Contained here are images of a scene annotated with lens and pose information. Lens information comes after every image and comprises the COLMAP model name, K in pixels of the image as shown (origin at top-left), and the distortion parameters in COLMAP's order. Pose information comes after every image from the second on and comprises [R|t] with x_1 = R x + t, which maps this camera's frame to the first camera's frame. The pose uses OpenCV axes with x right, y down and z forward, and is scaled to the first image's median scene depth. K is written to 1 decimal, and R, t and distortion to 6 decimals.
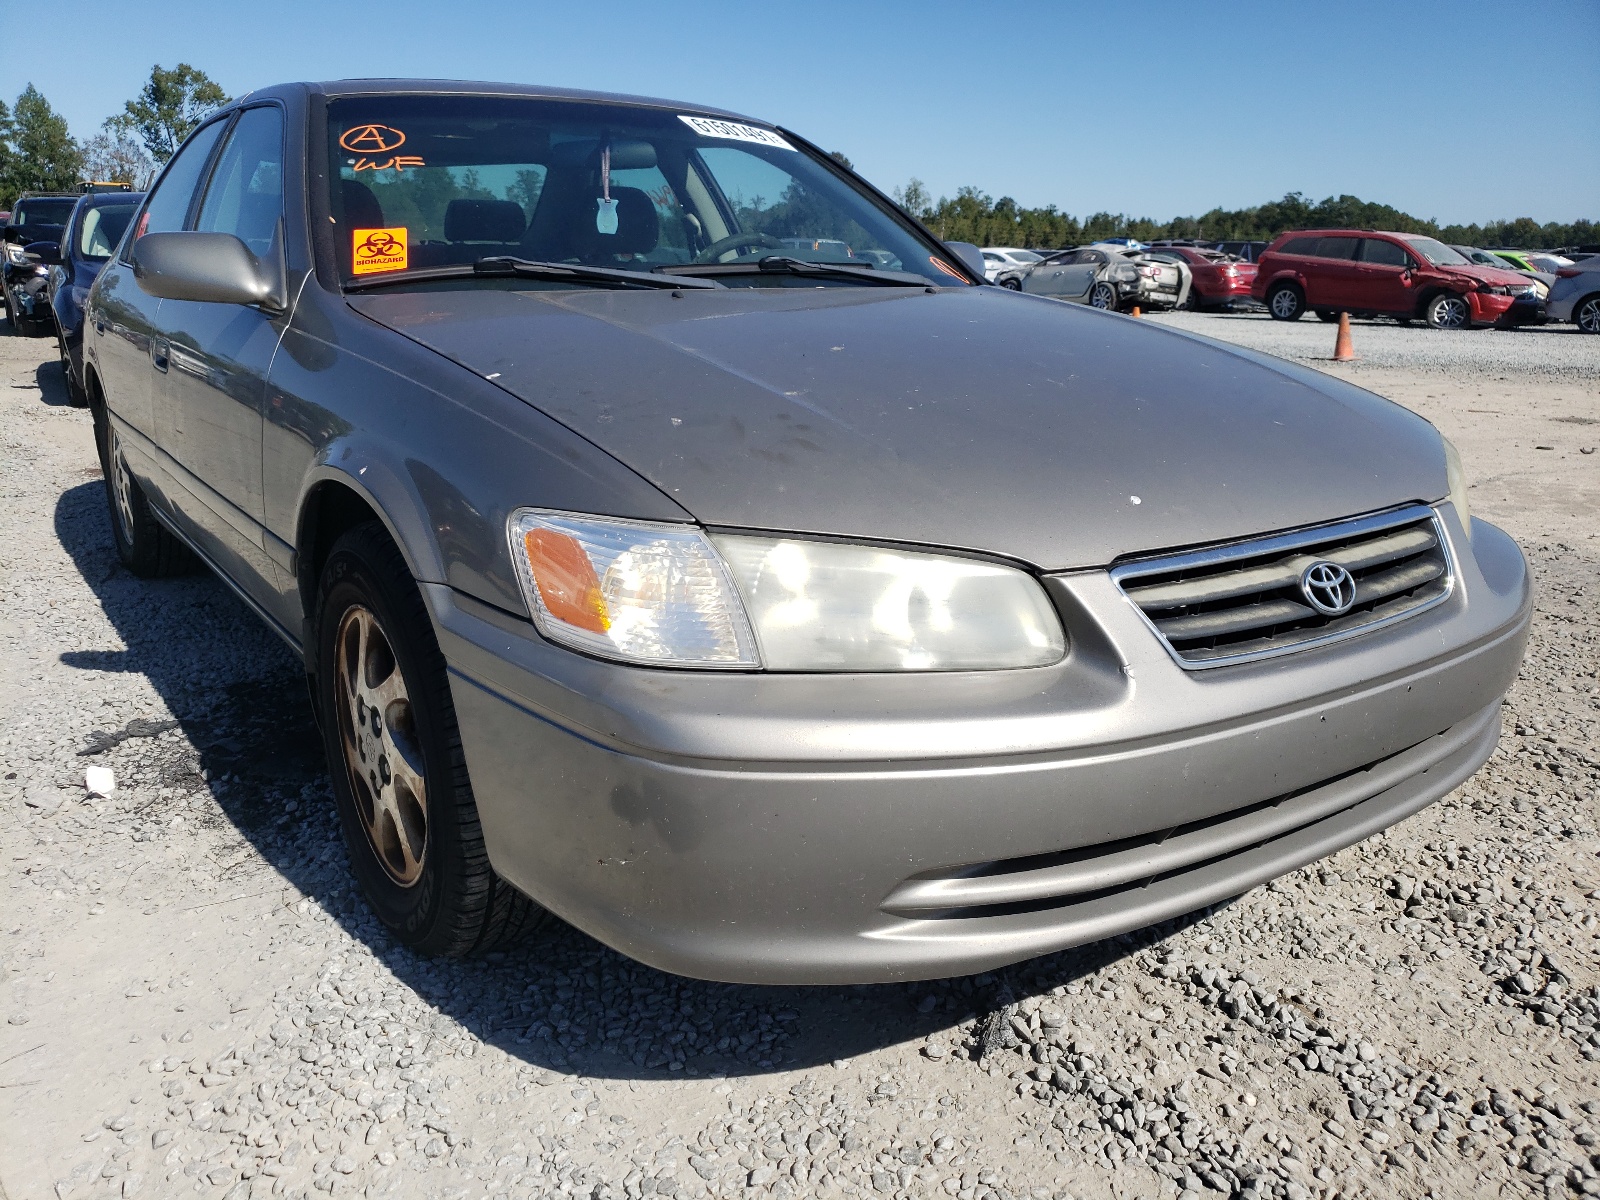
lens RADIAL K [[1292.4, 0, 800.0], [0, 1292.4, 600.0], [0, 0, 1]] dist [-0.002823, 0.049595]
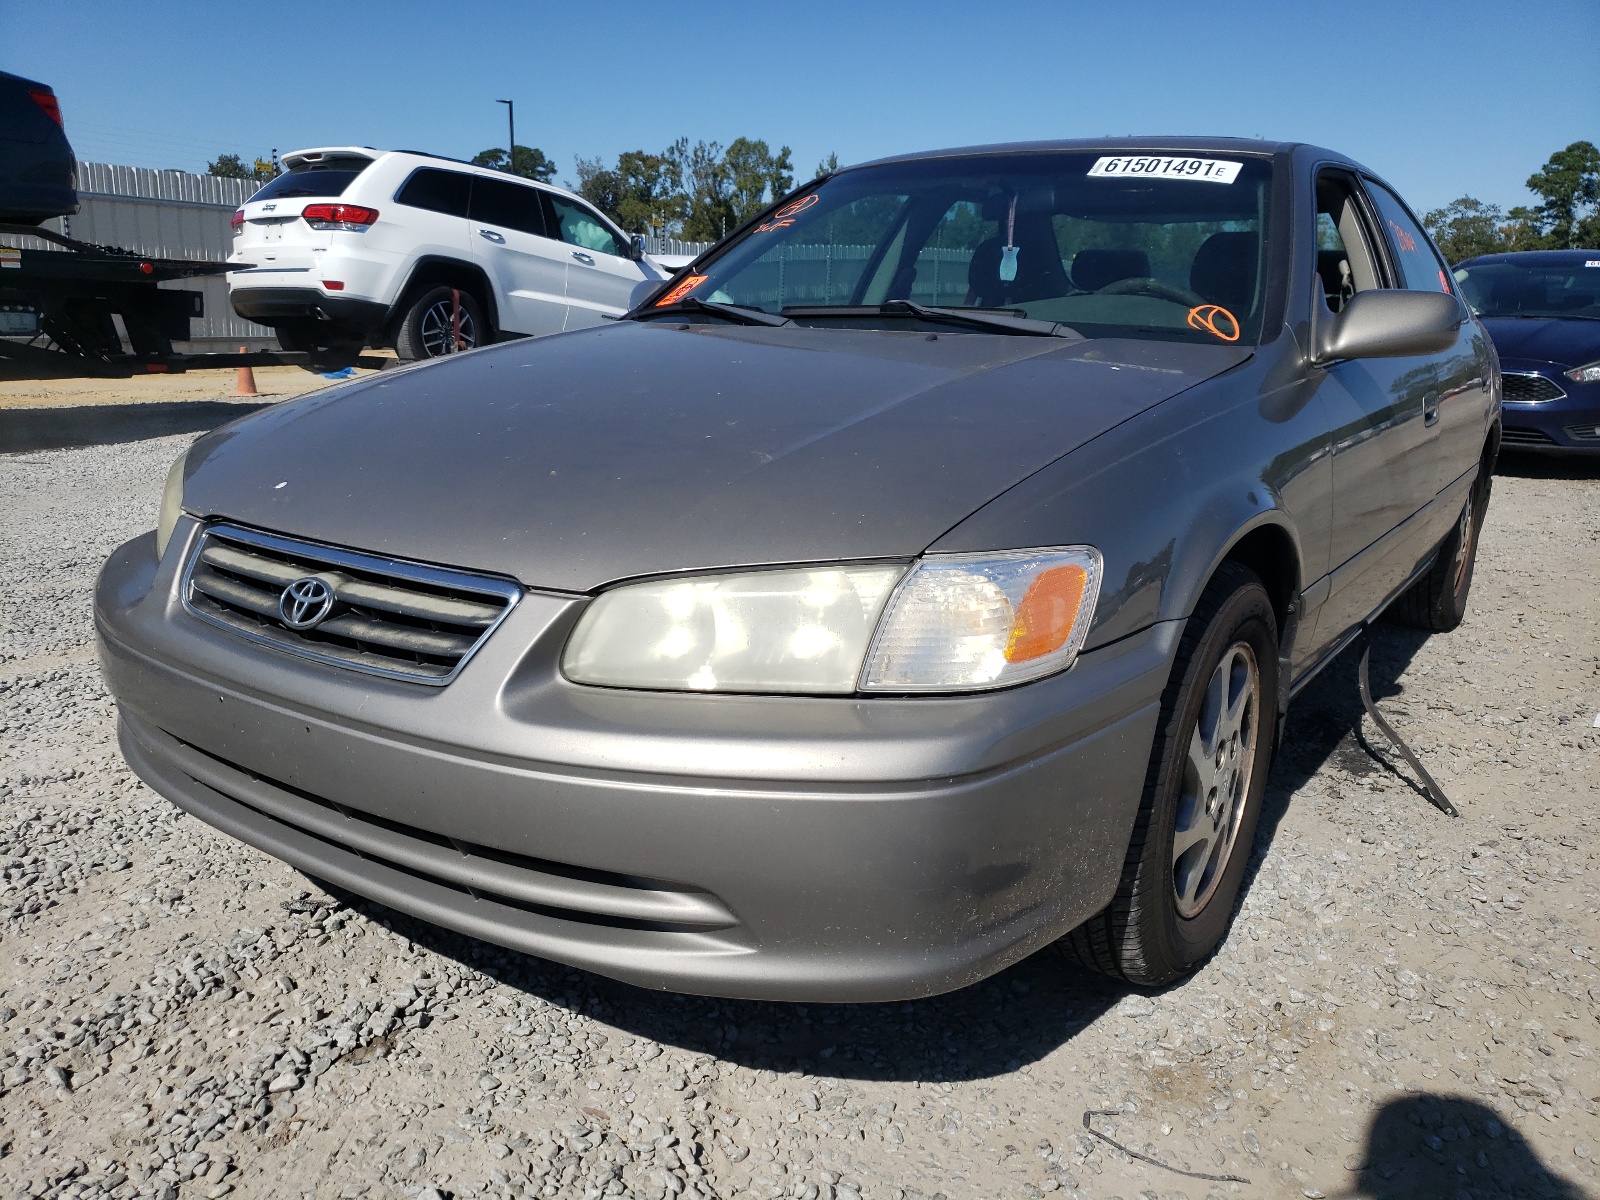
lens RADIAL K [[1236.4, 0, 800.0], [0, 1236.4, 600.0], [0, 0, 1]] dist [0.001520, 0.001601]
pose [[0.346943, 0.231121, -0.908963, 1.188391], [-0.261475, 0.954571, 0.142915, -0.211289], [0.900700, 0.188088, 0.391614, 0.790793]]
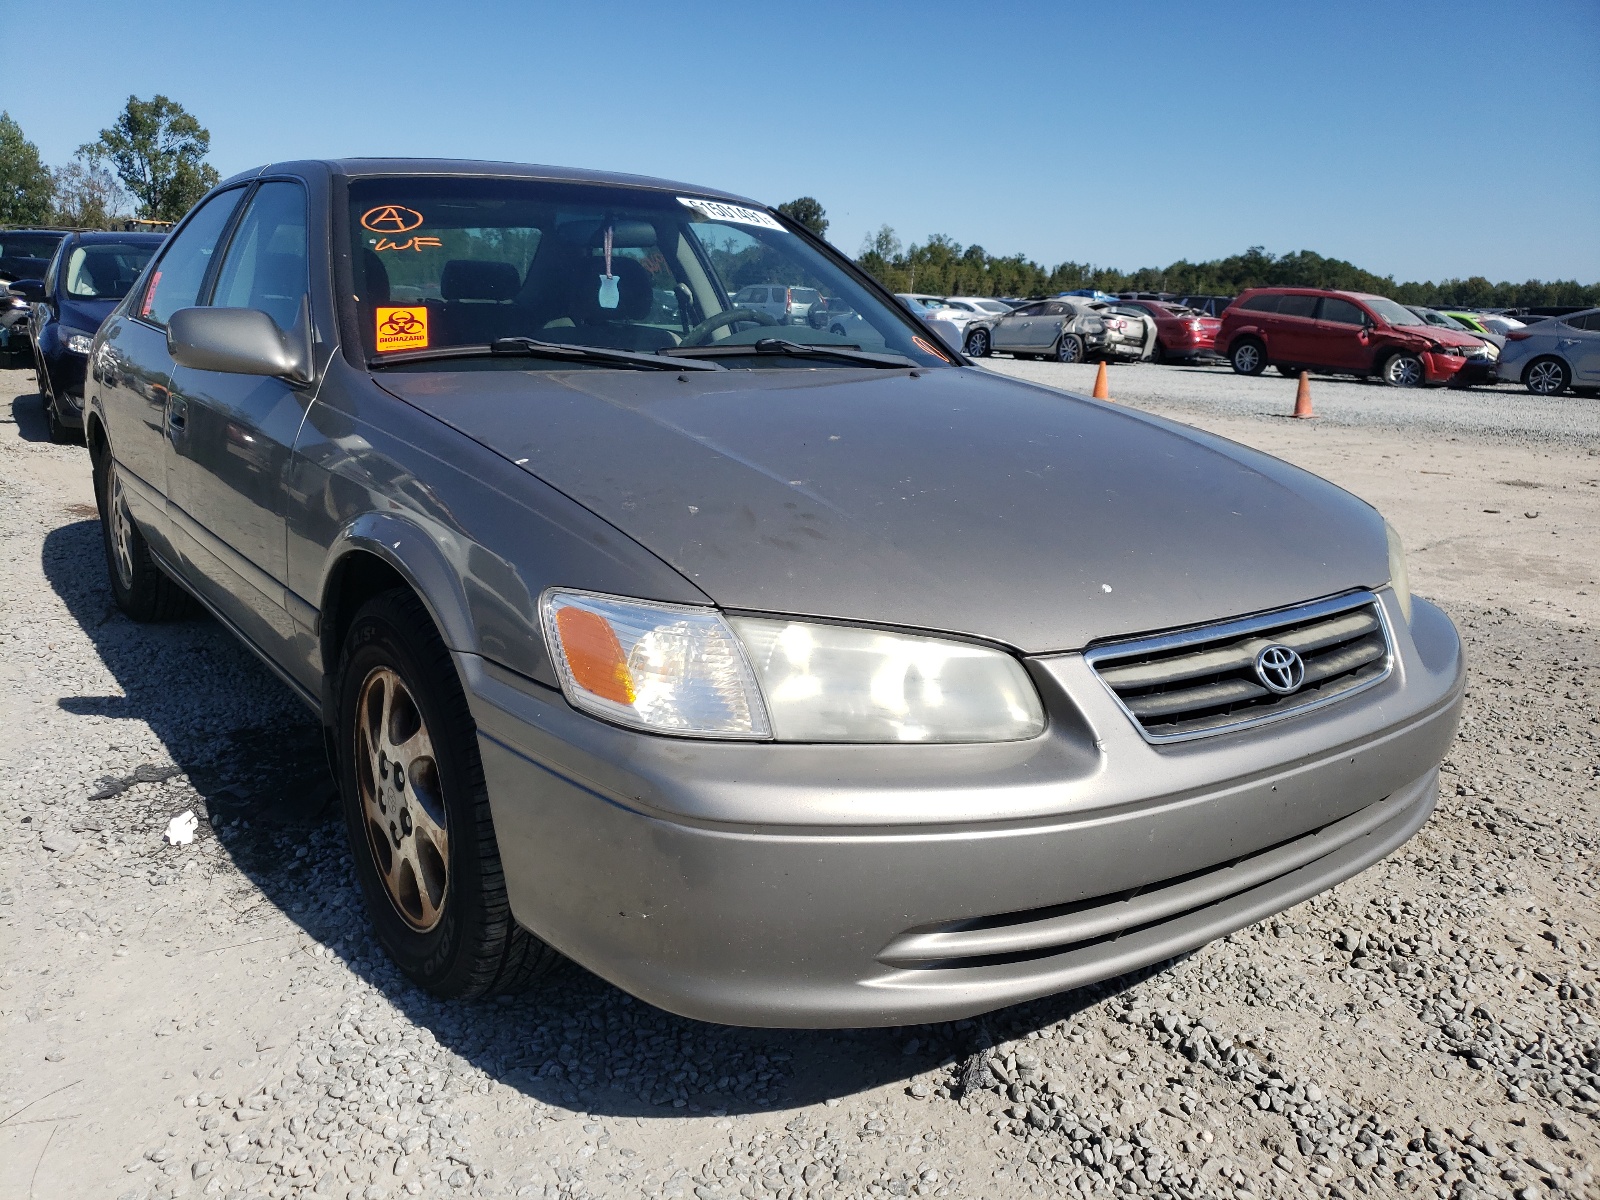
lens RADIAL K [[1292.4, 0, 800.0], [0, 1292.4, 600.0], [0, 0, 1]] dist [-0.002823, 0.049595]
pose [[0.999544, 0.015145, 0.026125, -0.026153], [-0.014358, 0.999445, -0.030055, -0.023929], [-0.026566, 0.029666, 0.999207, -0.079549]]
